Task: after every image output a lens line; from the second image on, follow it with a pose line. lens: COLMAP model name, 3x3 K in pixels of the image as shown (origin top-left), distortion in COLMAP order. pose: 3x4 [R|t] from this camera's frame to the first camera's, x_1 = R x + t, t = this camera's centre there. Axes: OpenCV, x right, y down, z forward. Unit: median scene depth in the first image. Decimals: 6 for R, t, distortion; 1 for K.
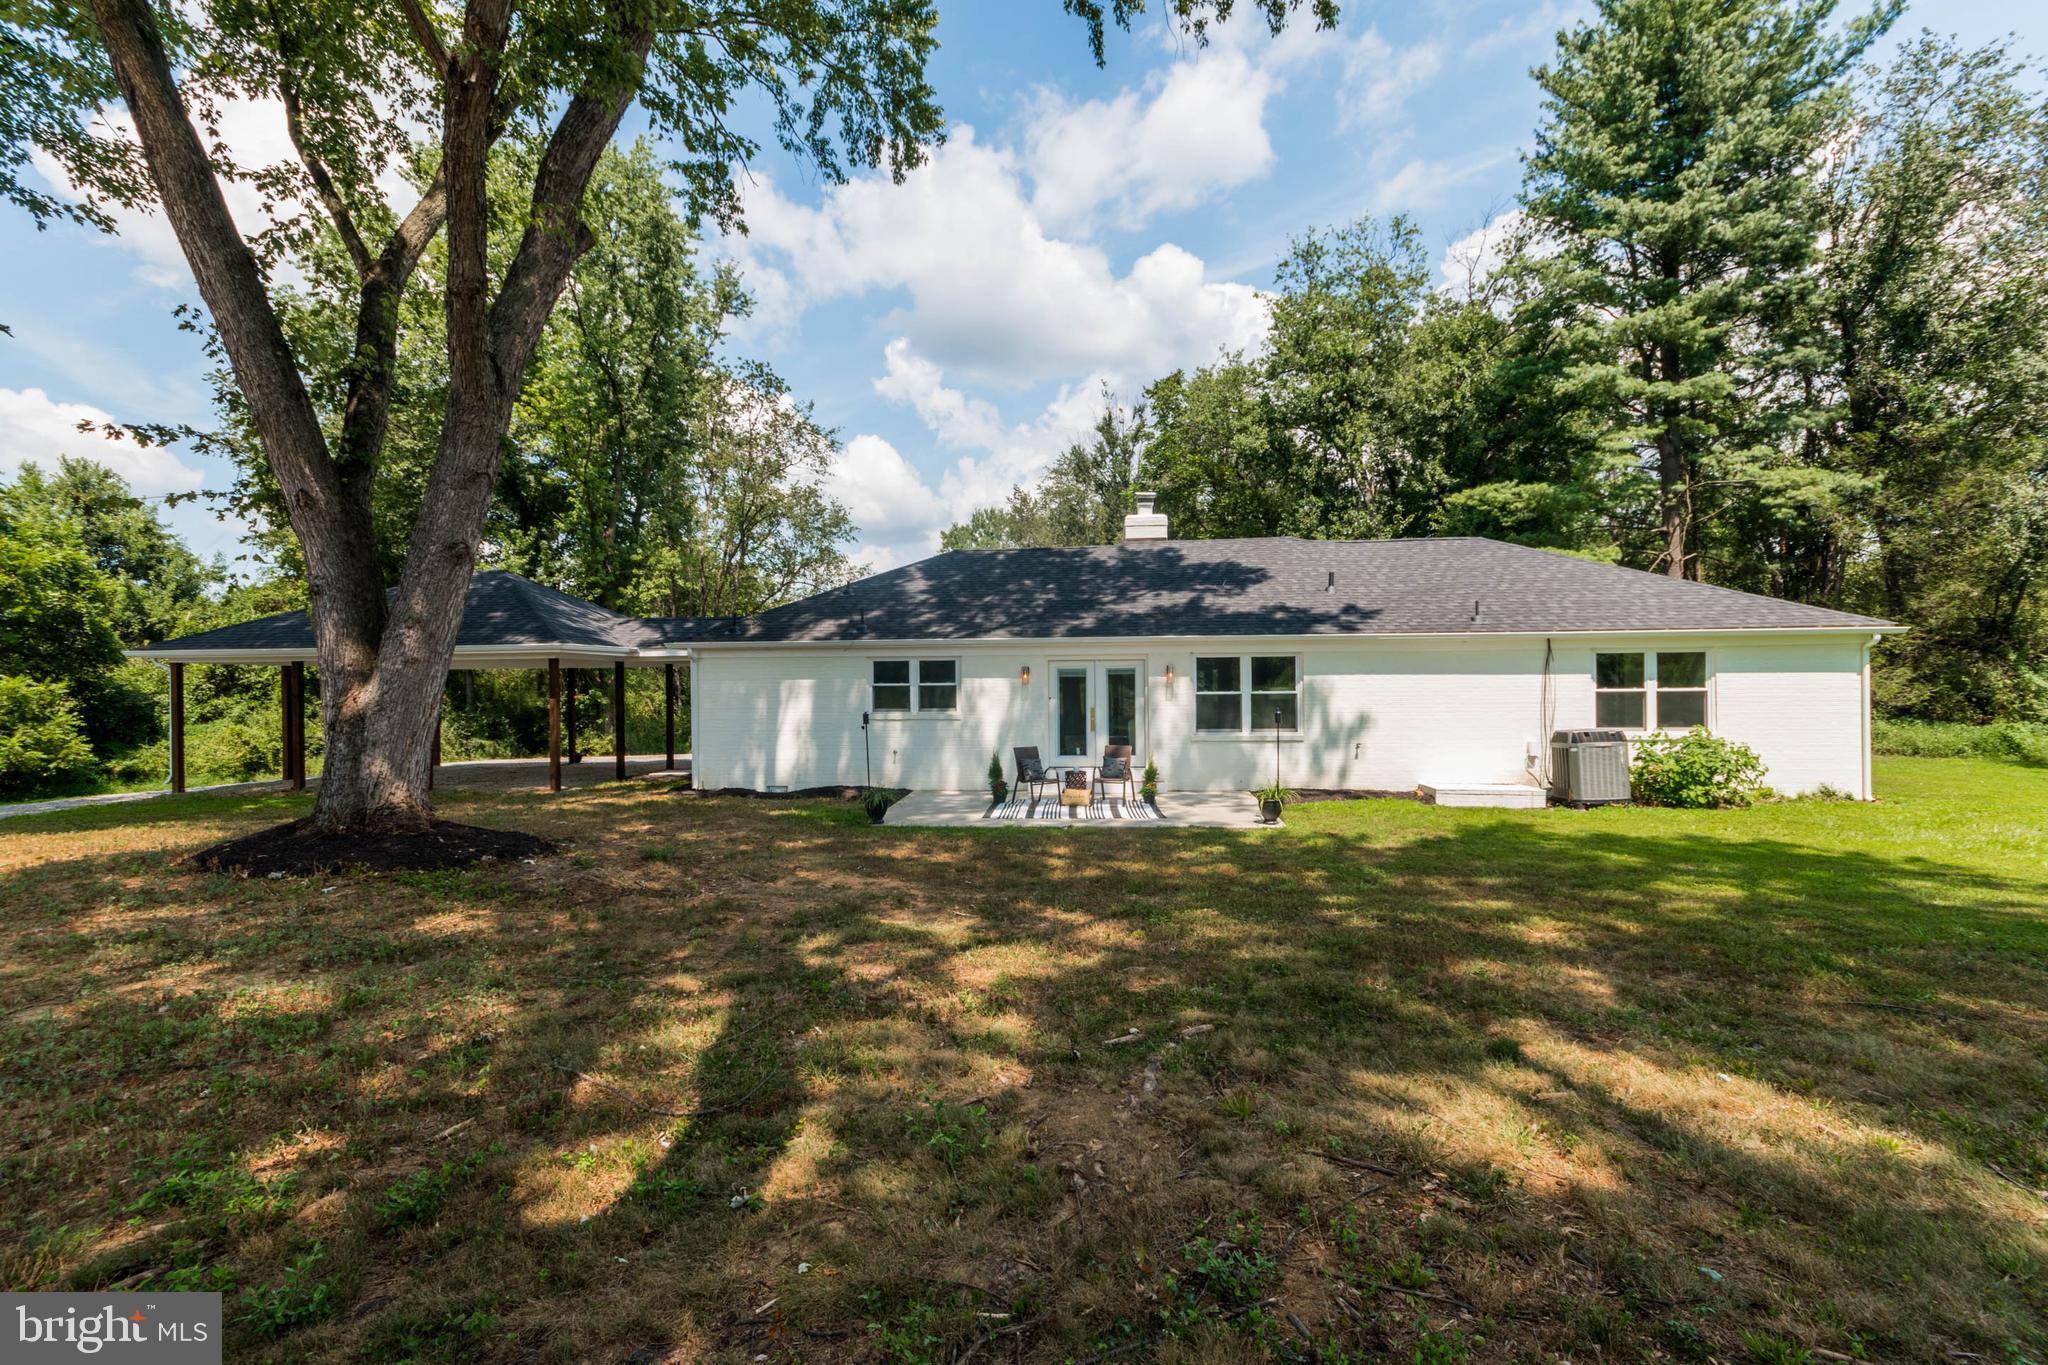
lens RADIAL K [[898.2, 0, 1028.0], [0, 898.2, 682.1], [0, 0, 1]] dist [0.001776, -0.000936]
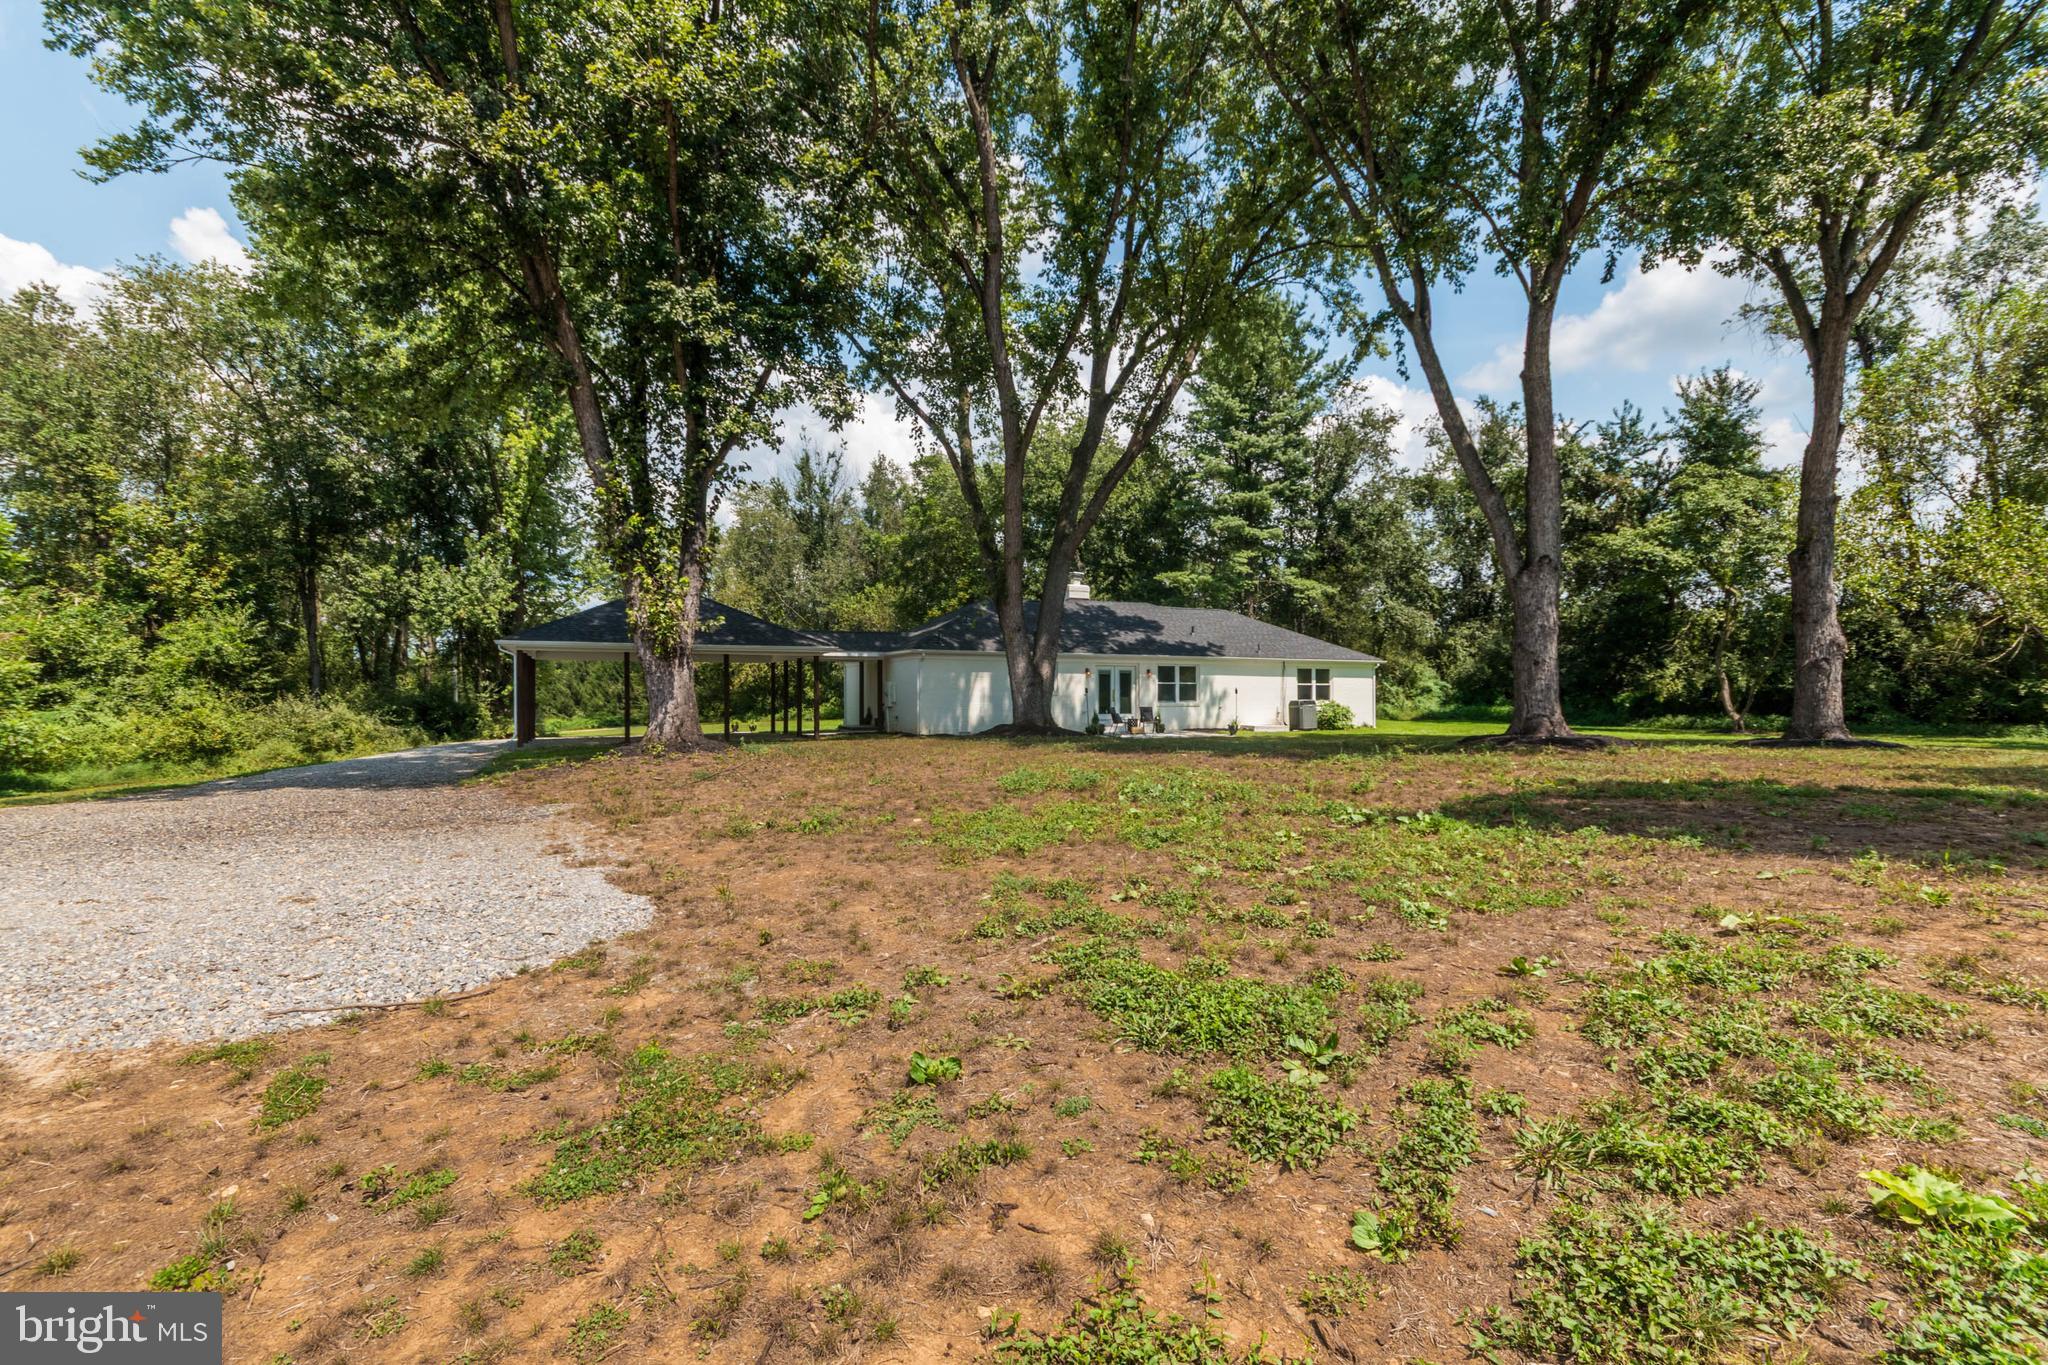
lens RADIAL K [[898.2, 0, 1022.3], [0, 898.2, 689.2], [0, 0, 1]] dist [0.001776, -0.000936]
pose [[0.844865, 0.011046, 0.534865, -1.168151], [-0.010062, 0.999938, -0.004756, 0.039144], [-0.534885, -0.001363, 0.844924, -0.567253]]
